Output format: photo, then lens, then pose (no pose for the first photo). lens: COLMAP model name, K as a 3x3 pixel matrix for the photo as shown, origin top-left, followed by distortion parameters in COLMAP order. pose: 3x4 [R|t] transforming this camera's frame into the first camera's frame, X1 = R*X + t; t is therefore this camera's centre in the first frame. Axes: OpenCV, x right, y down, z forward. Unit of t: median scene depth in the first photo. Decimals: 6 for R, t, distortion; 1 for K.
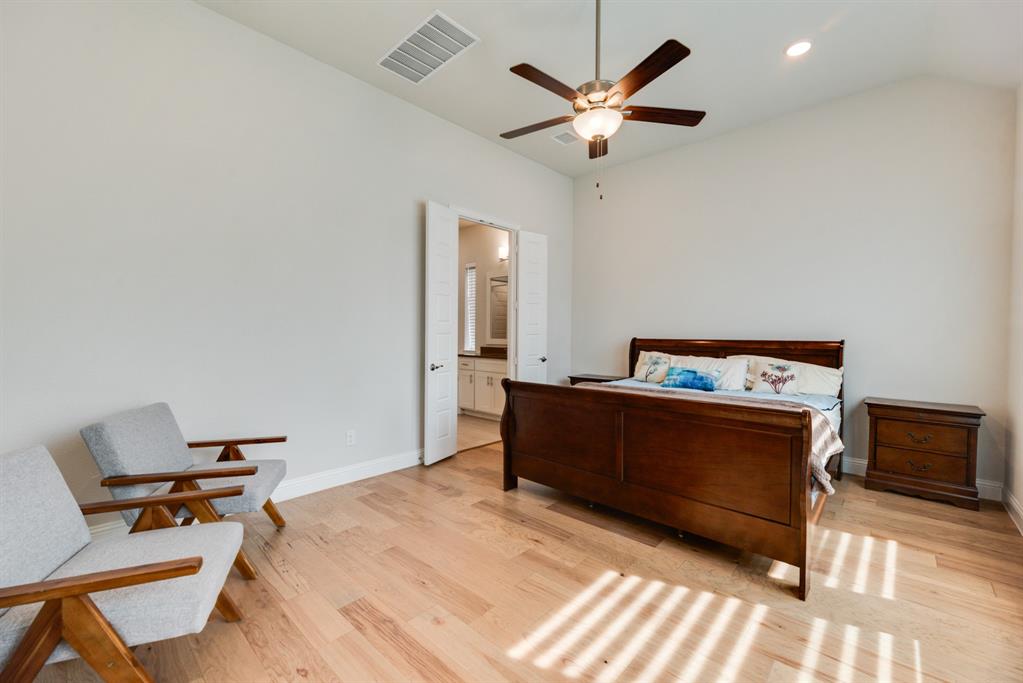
lens RADIAL K [[417.5, 0, 515.9], [0, 417.5, 338.3], [0, 0, 1]] dist [-0.001044, -0.000240]
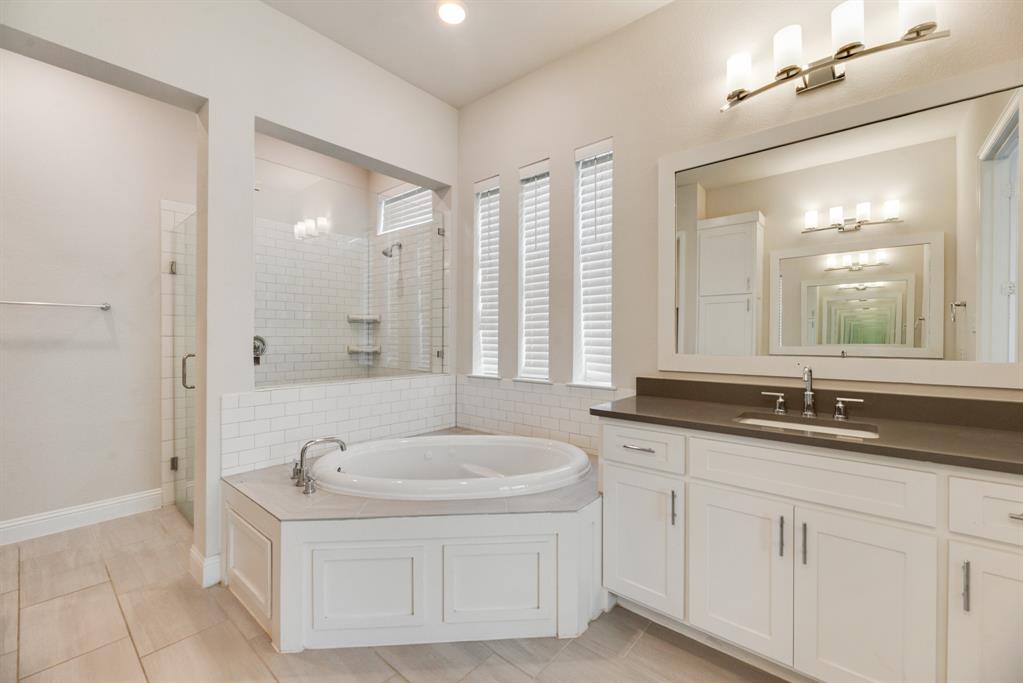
lens RADIAL K [[417.5, 0, 515.9], [0, 417.5, 338.3], [0, 0, 1]] dist [-0.001044, -0.000240]
pose [[0.998974, 0.001387, 0.045274, -0.221934], [-0.001057, 0.999973, -0.007323, -0.010301], [-0.045283, 0.007268, 0.998948, 0.730913]]
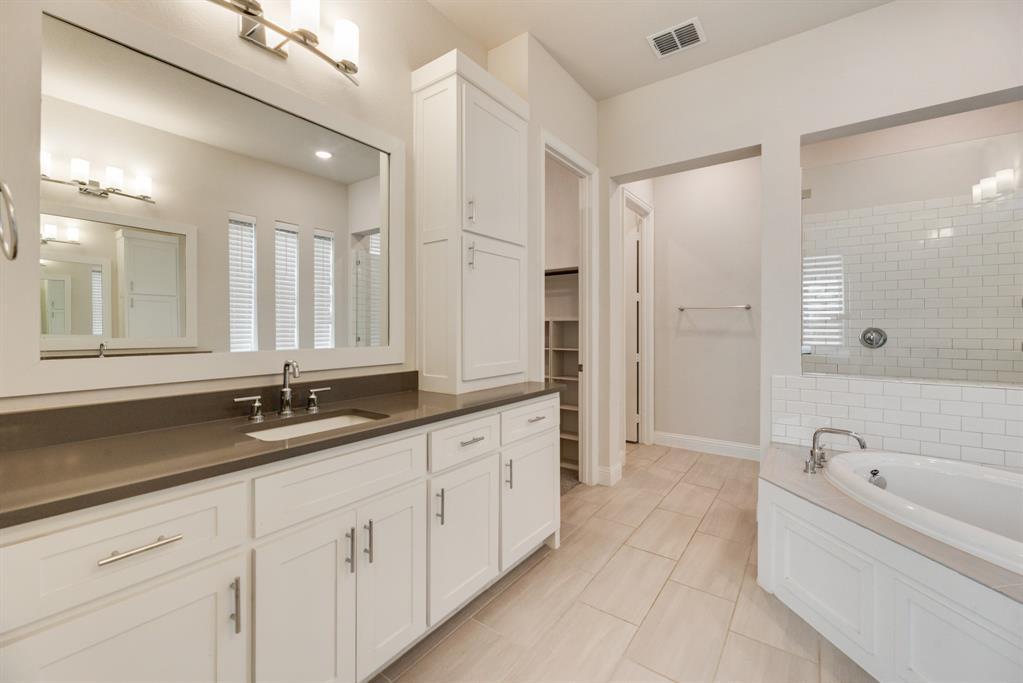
lens RADIAL K [[422.0, 0, 514.9], [0, 422.0, 327.1], [0, 0, 1]] dist [0.000467, -0.000134]
pose [[0.124587, 0.000479, -0.992209, -0.051089], [-0.012638, 0.999920, -0.001104, -0.011322], [0.992128, 0.012677, 0.124583, 0.770288]]
